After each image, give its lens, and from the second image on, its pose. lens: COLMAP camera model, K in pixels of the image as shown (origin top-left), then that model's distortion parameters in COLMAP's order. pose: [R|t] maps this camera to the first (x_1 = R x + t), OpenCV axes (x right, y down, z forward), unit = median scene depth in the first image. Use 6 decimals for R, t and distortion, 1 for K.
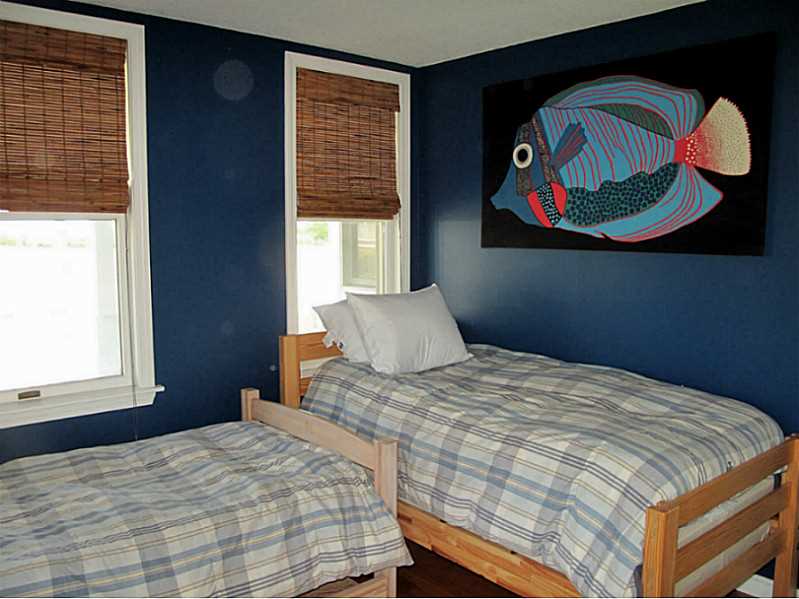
lens RADIAL K [[674.3, 0, 399.5], [0, 674.3, 299.5], [0, 0, 1]] dist [-0.140643, 0.093825]
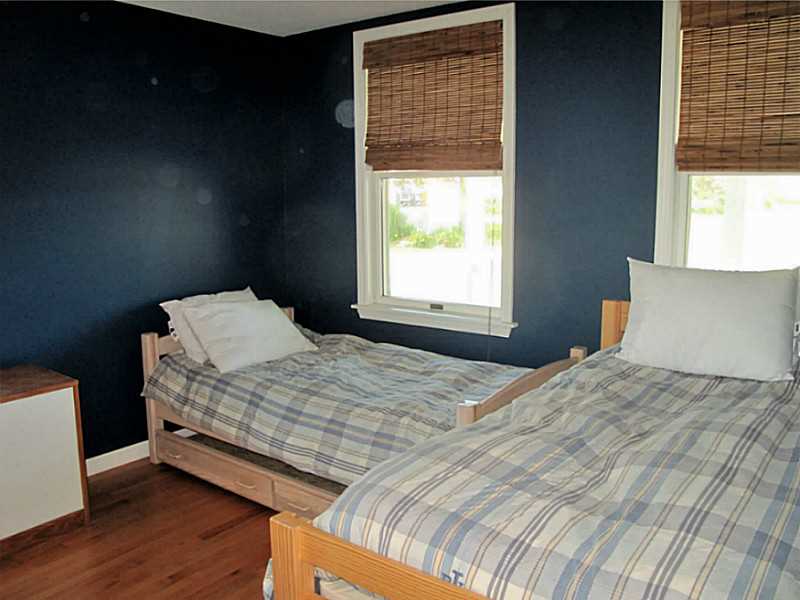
lens RADIAL K [[675.1, 0, 400.0], [0, 675.1, 300.0], [0, 0, 1]] dist [-0.140643, 0.093825]
pose [[0.239047, 0.153562, -0.958788, 0.745073], [-0.096455, 0.986287, 0.133918, -0.047445], [0.966205, 0.060467, 0.250581, 0.567646]]
